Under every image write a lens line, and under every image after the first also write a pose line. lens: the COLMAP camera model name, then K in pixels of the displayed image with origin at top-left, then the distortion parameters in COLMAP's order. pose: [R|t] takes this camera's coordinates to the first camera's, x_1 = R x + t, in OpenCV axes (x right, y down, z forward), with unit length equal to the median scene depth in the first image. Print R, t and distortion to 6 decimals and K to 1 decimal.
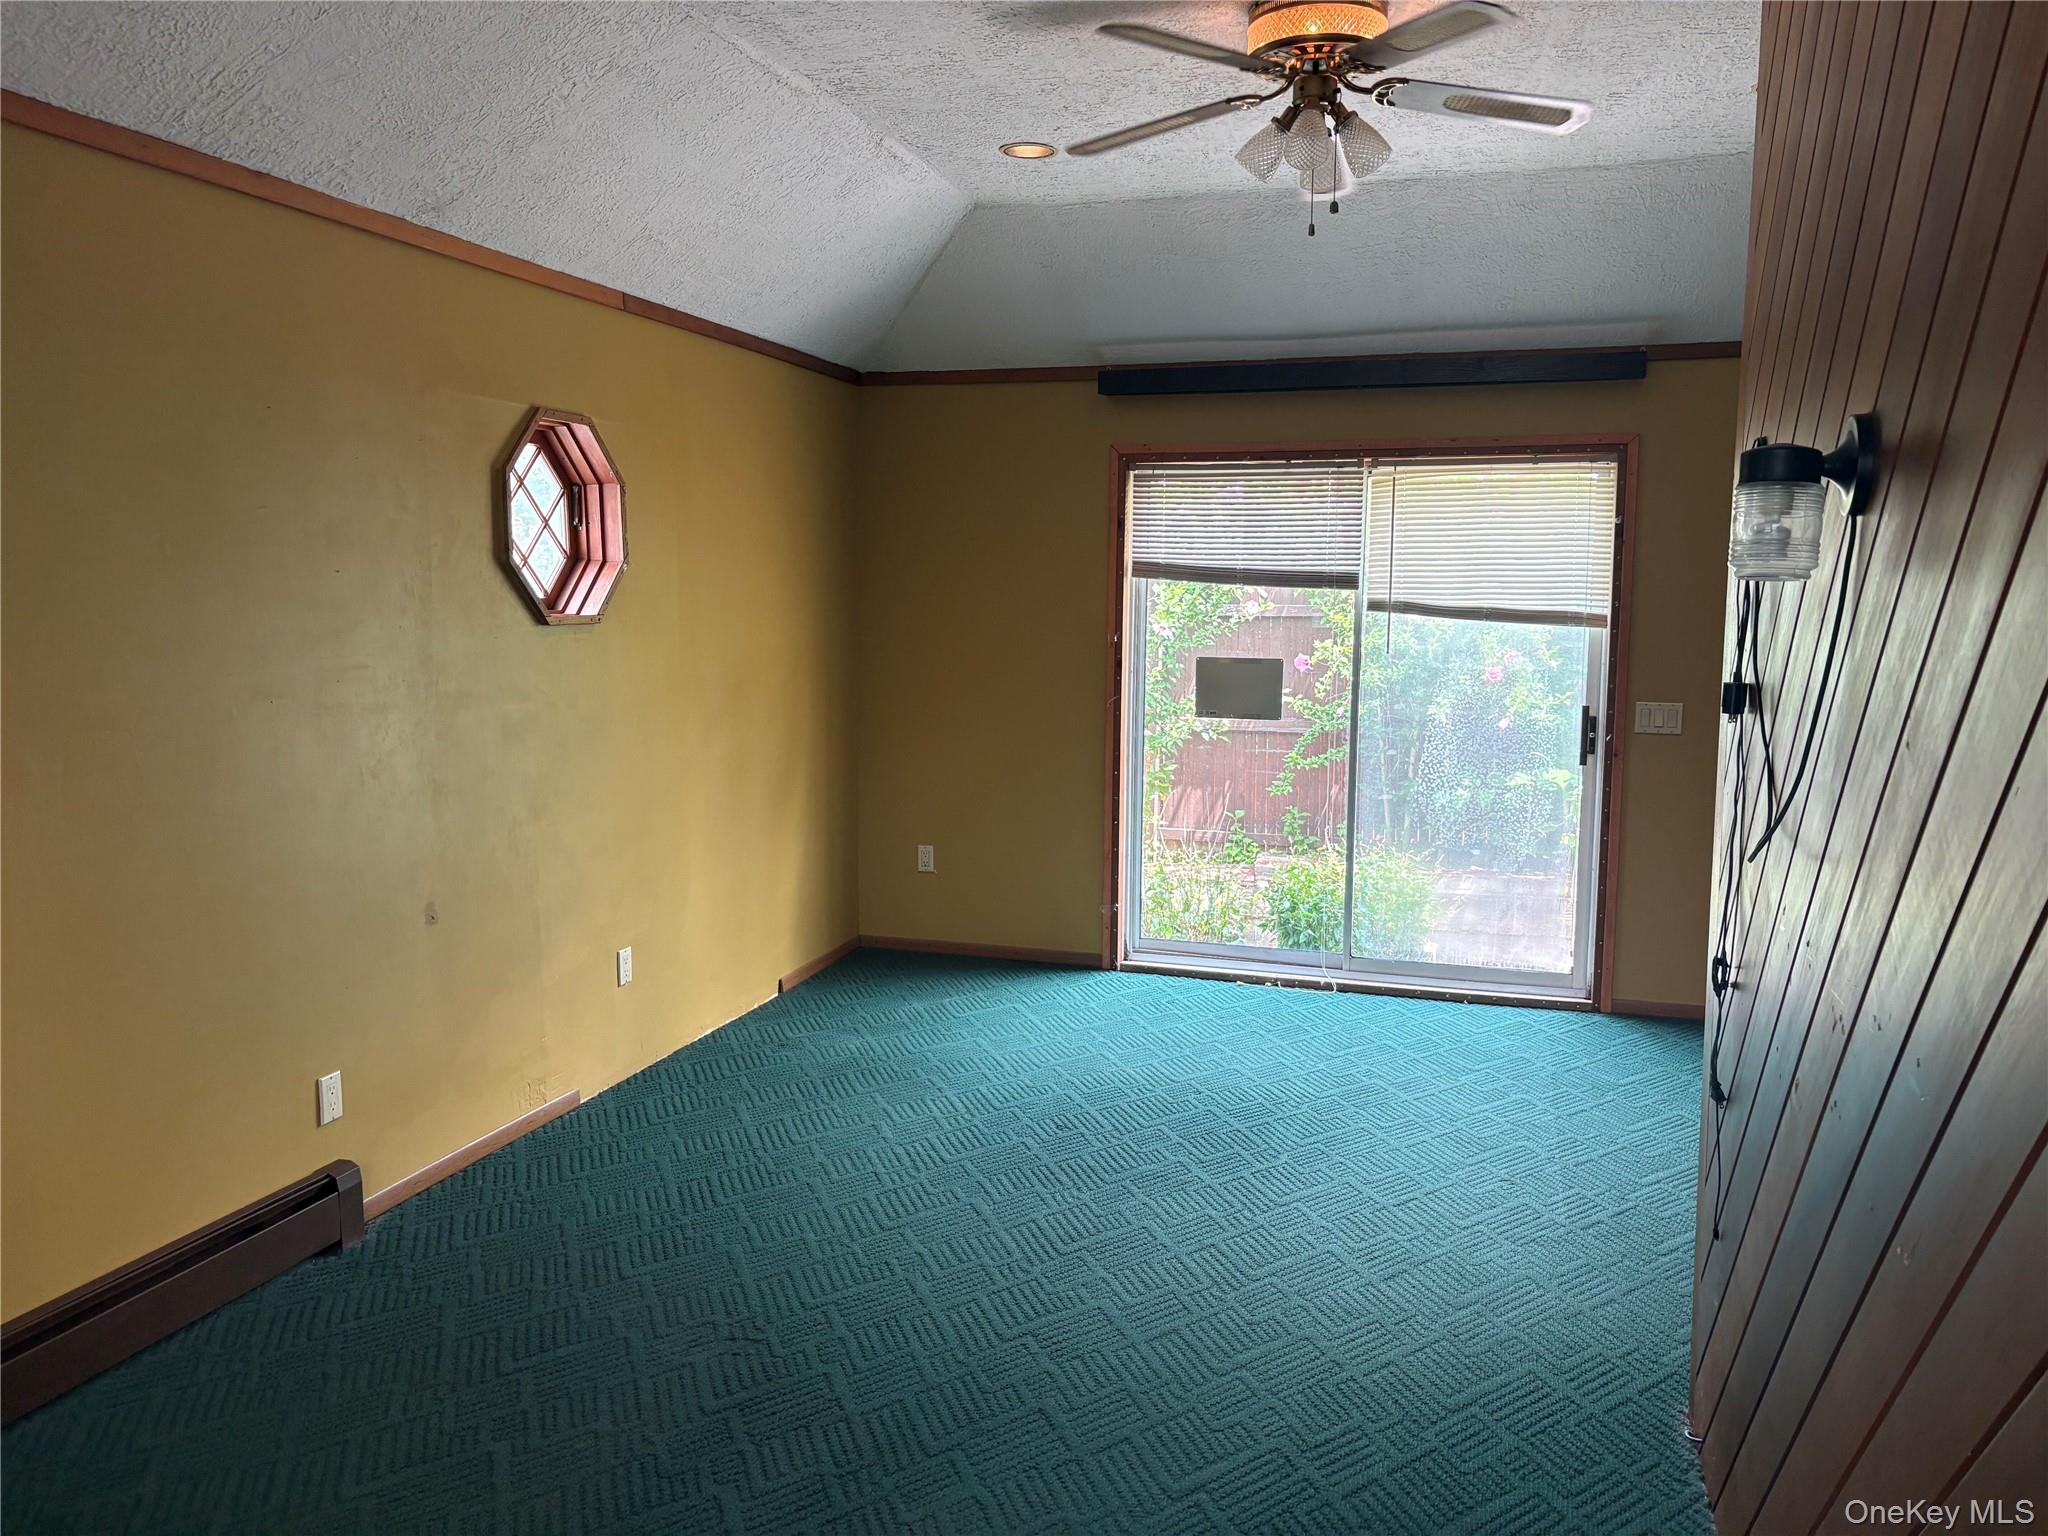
lens RADIAL K [[1543.3, 0, 1024.0], [0, 1543.3, 768.0], [0, 0, 1]] dist [0.176402, -0.278514]
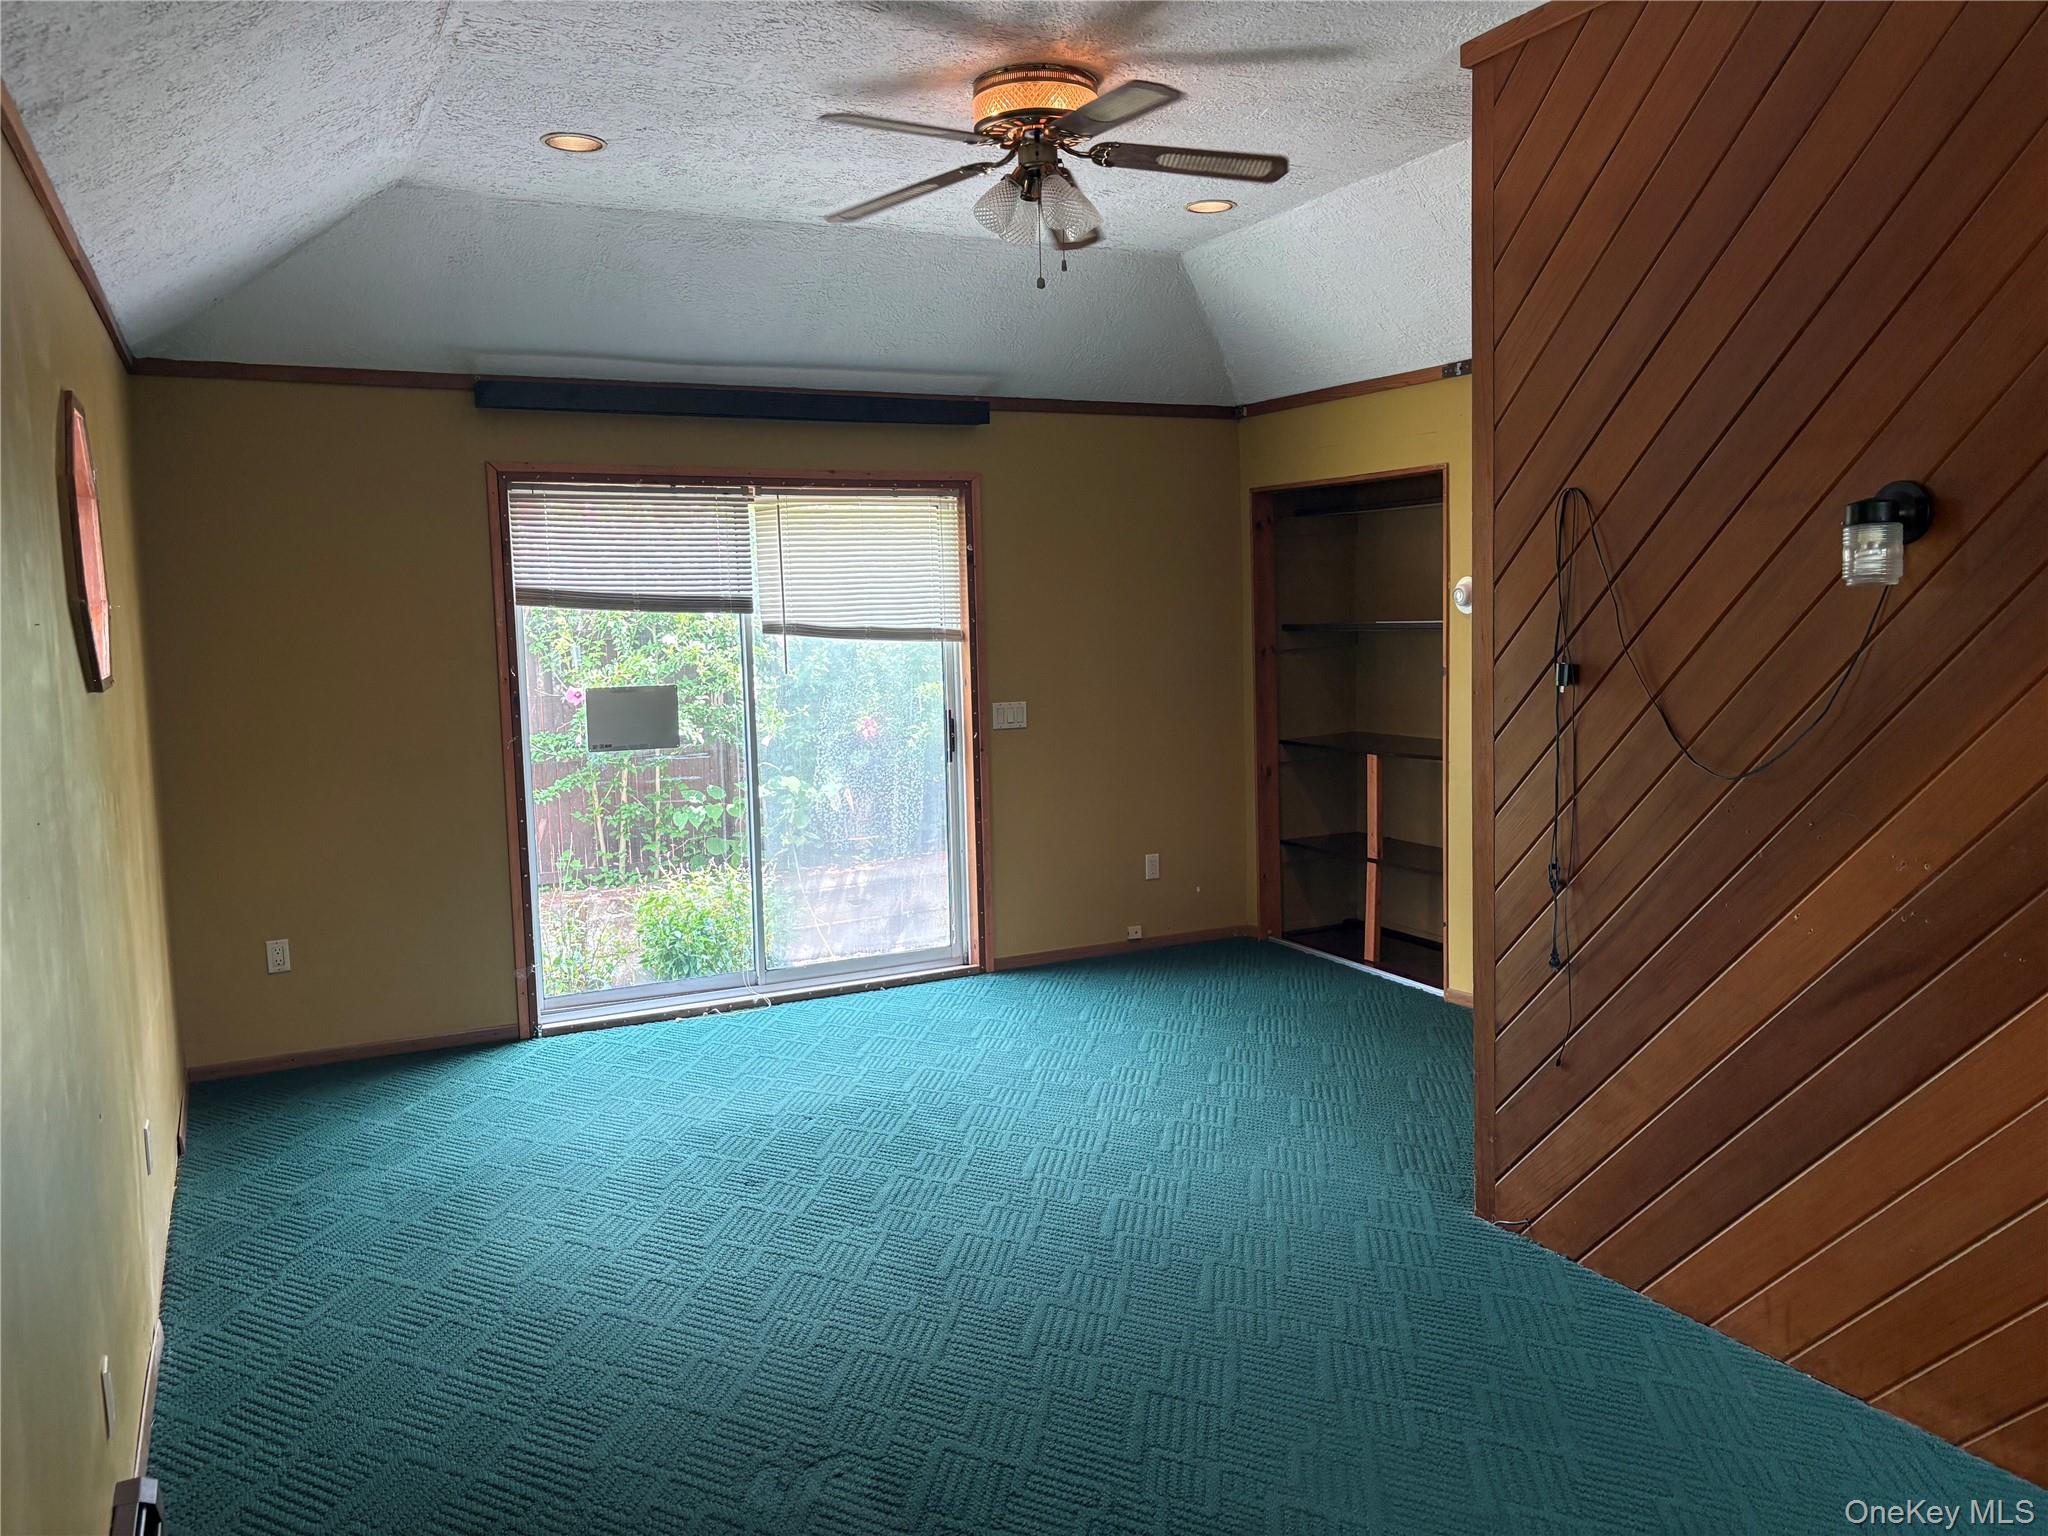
lens RADIAL K [[1543.3, 0, 1024.0], [0, 1543.3, 768.0], [0, 0, 1]] dist [0.176402, -0.278514]
pose [[0.743722, -0.099994, 0.660968, -0.339898], [0.109522, 0.993615, 0.027084, -0.021261], [-0.659456, 0.052248, 0.749925, 0.118596]]
